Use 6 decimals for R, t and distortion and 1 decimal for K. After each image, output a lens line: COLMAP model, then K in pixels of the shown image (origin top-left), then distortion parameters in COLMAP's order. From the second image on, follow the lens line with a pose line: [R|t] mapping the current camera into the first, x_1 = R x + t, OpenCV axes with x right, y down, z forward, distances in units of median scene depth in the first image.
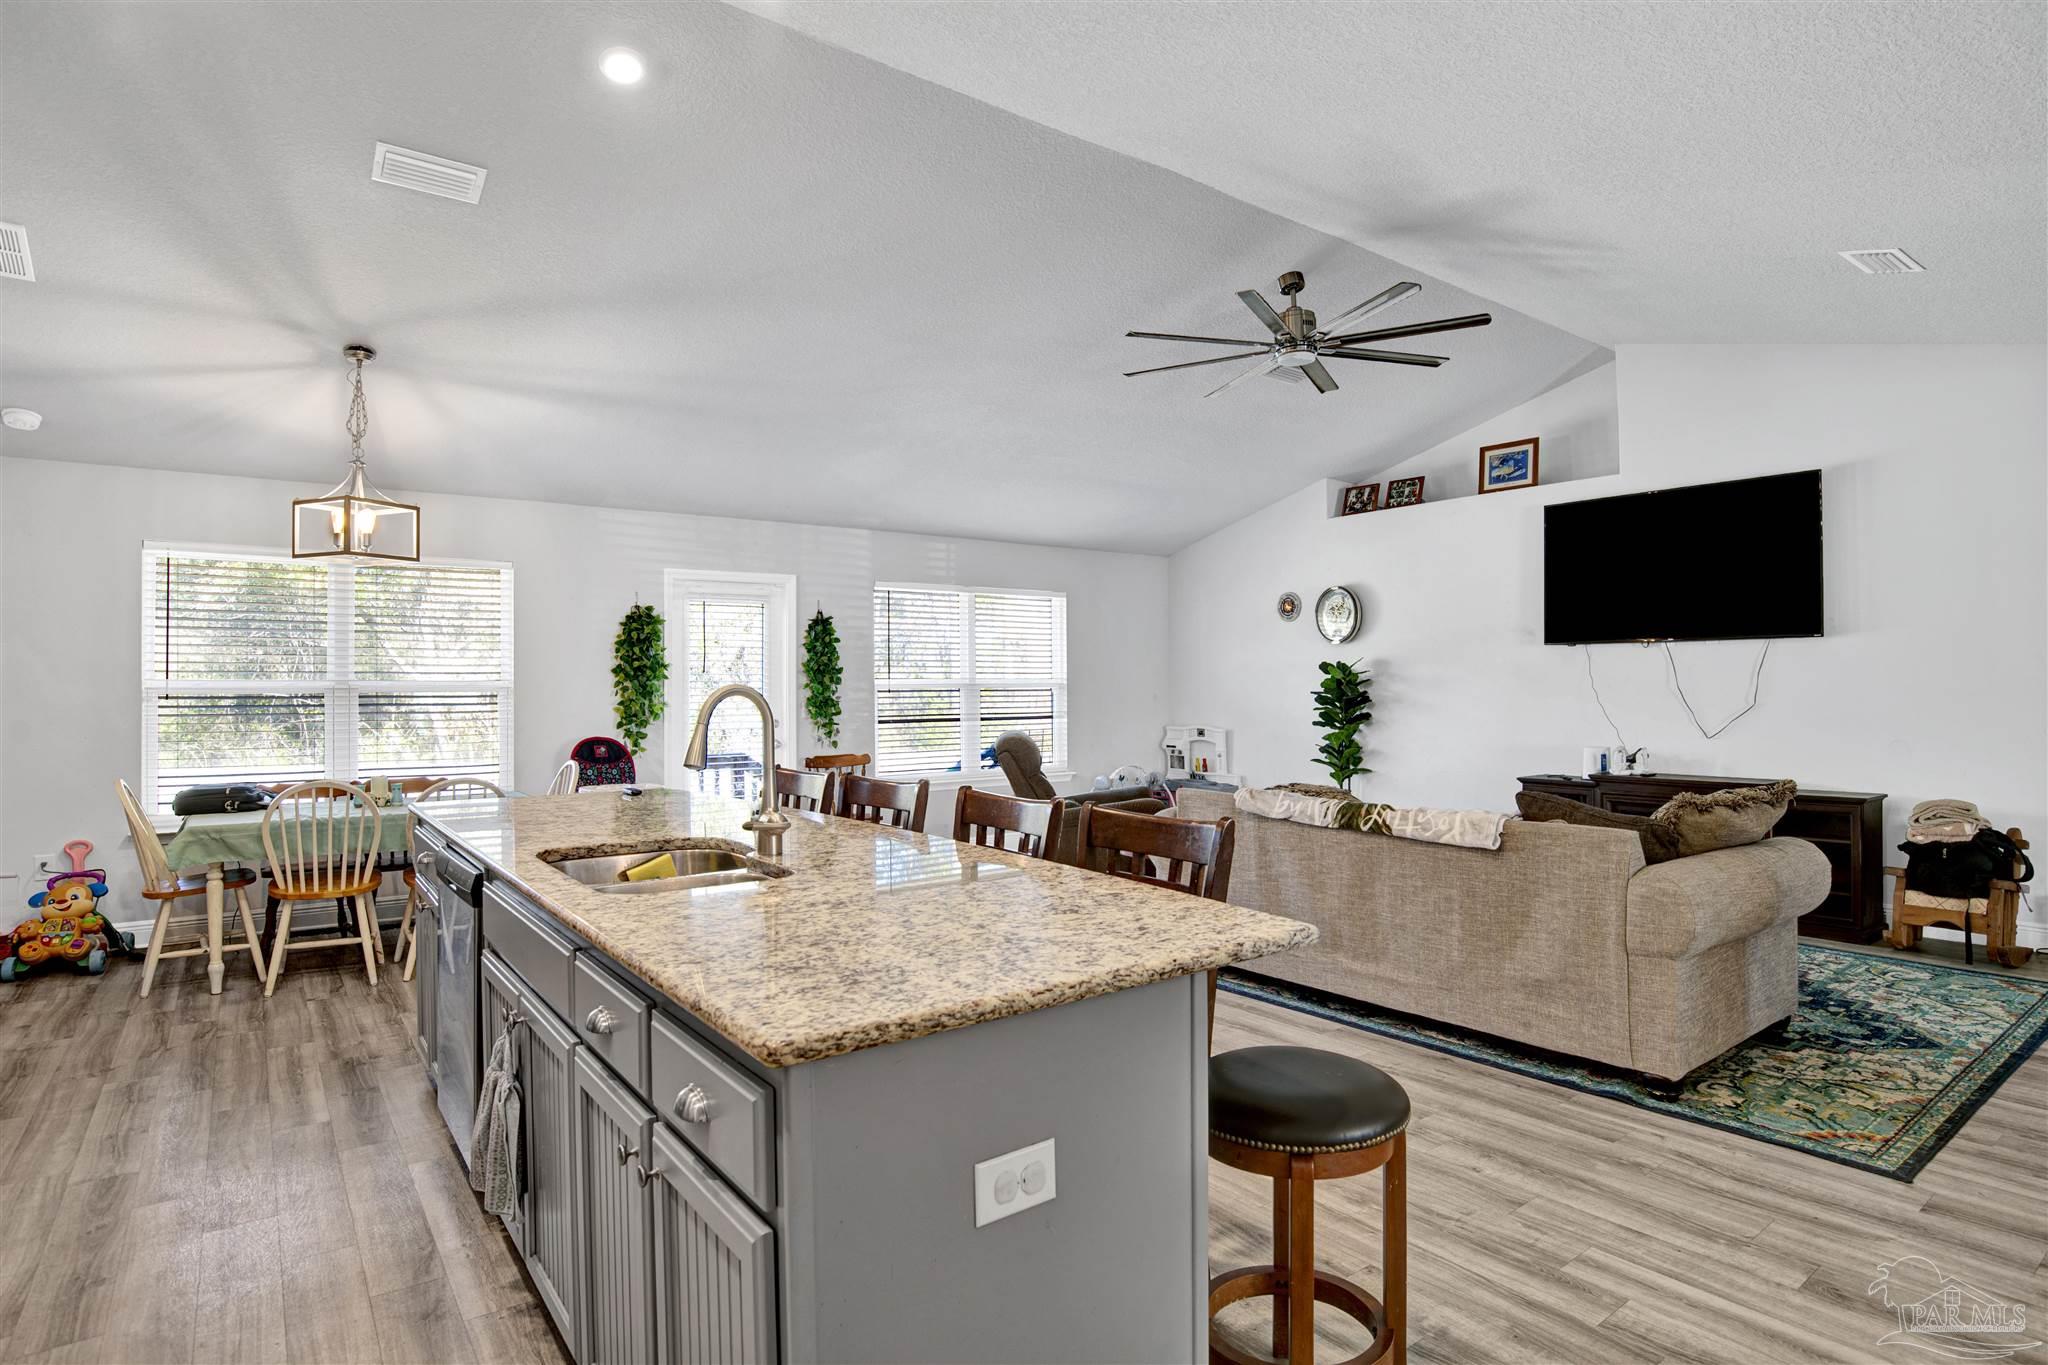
lens RADIAL K [[1070.0, 0, 1020.6], [0, 1070.0, 676.9], [0, 0, 1]] dist [-0.044811, 0.000267]
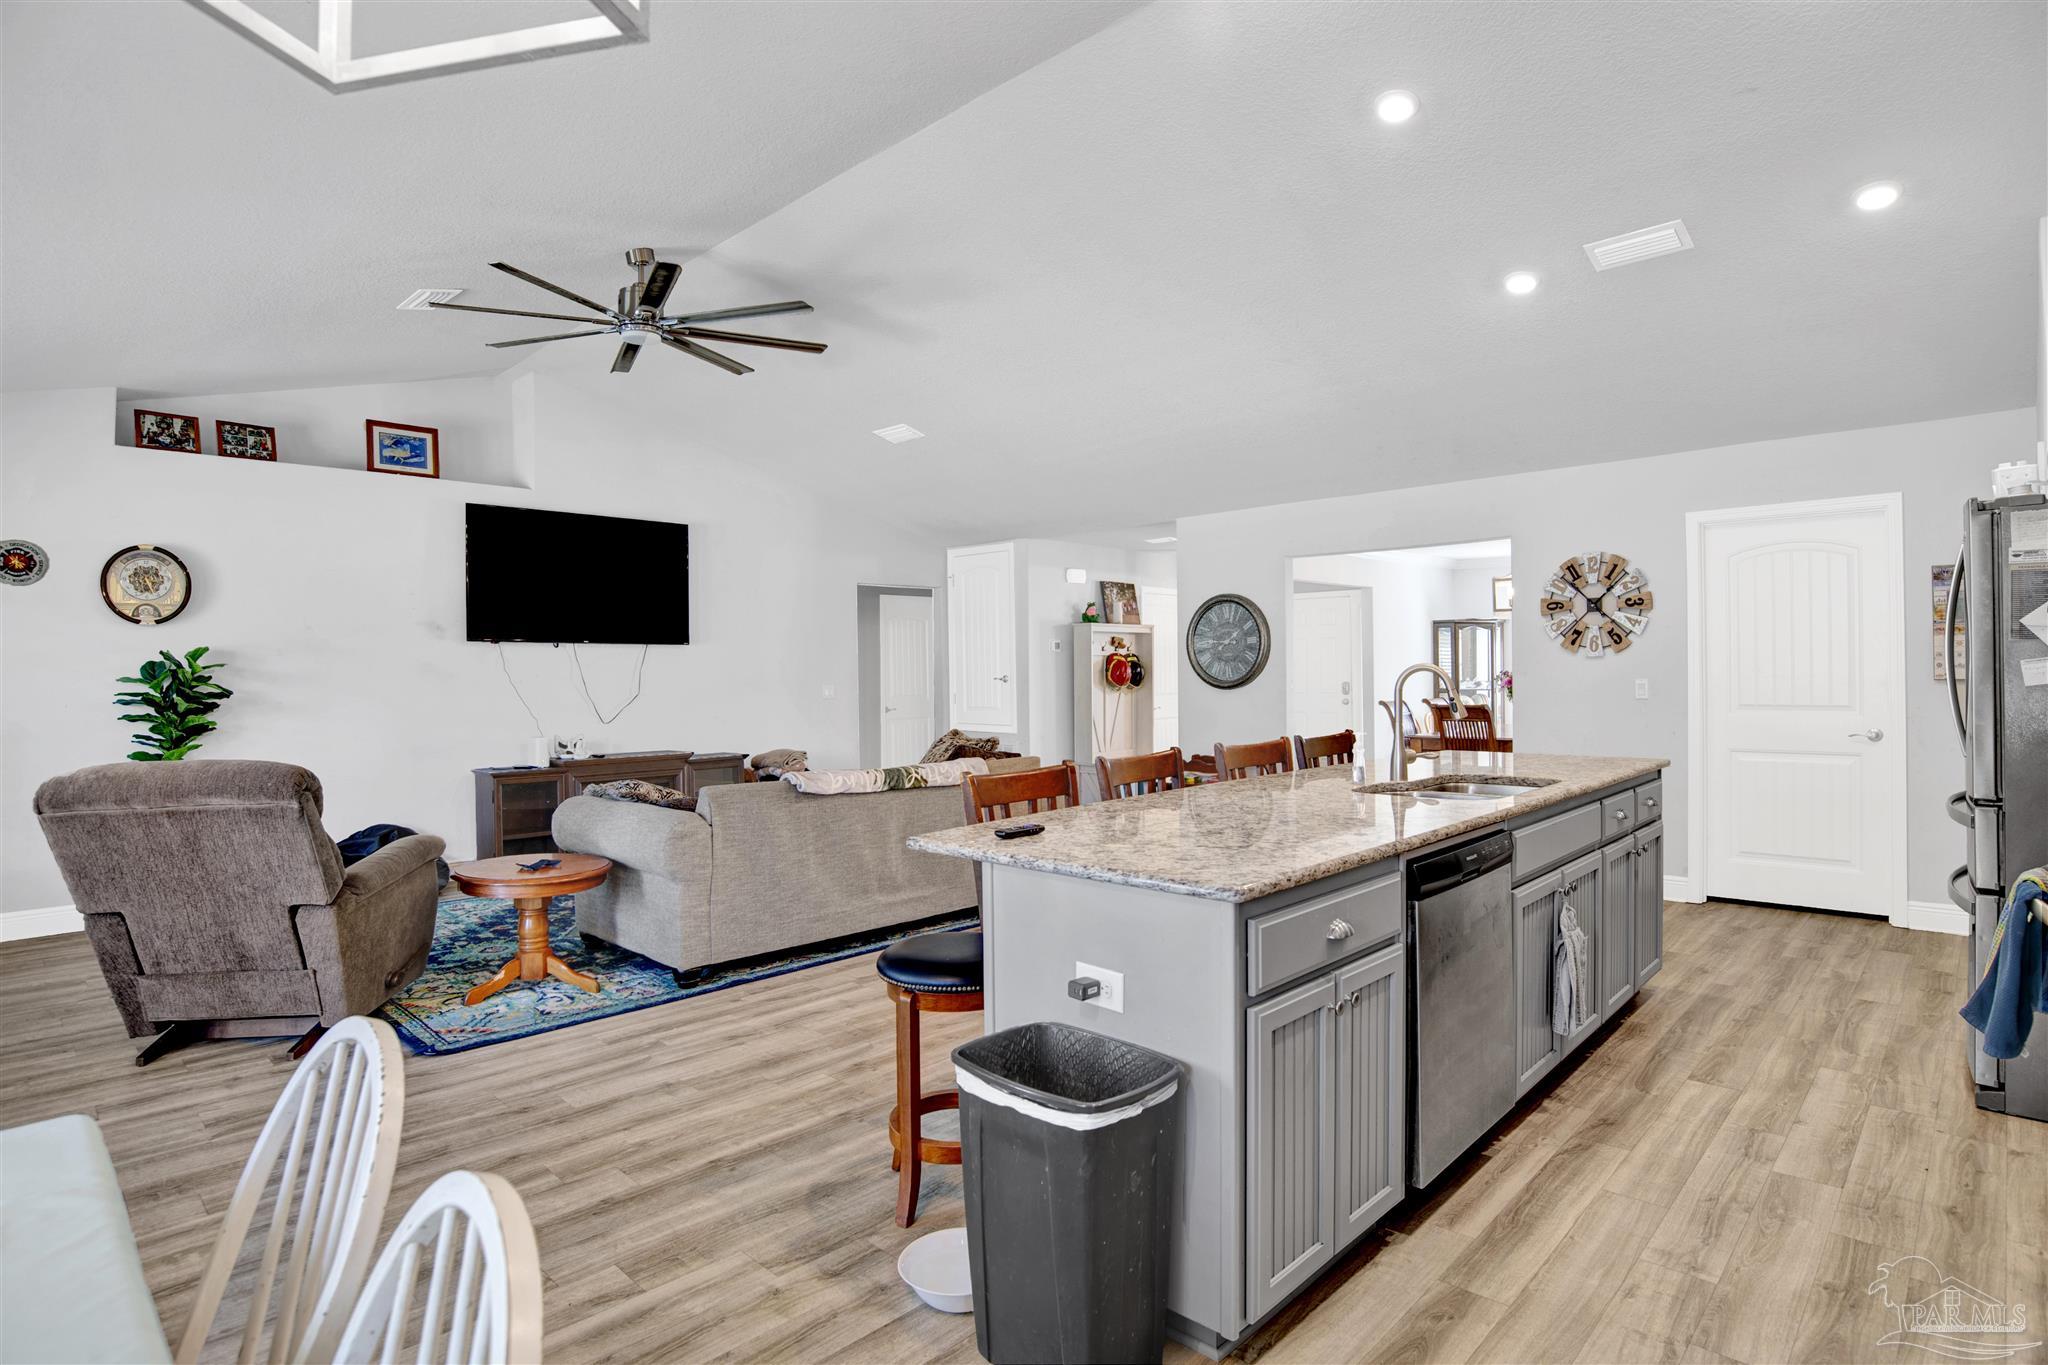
lens RADIAL K [[1070.0, 0, 1016.2], [0, 1070.0, 686.8], [0, 0, 1]] dist [-0.044811, 0.000267]
pose [[-0.156163, -0.003058, 0.987727, -0.549022], [0.002363, 0.999991, 0.003469, 0.010397], [-0.987728, 0.002876, -0.156154, 0.605130]]
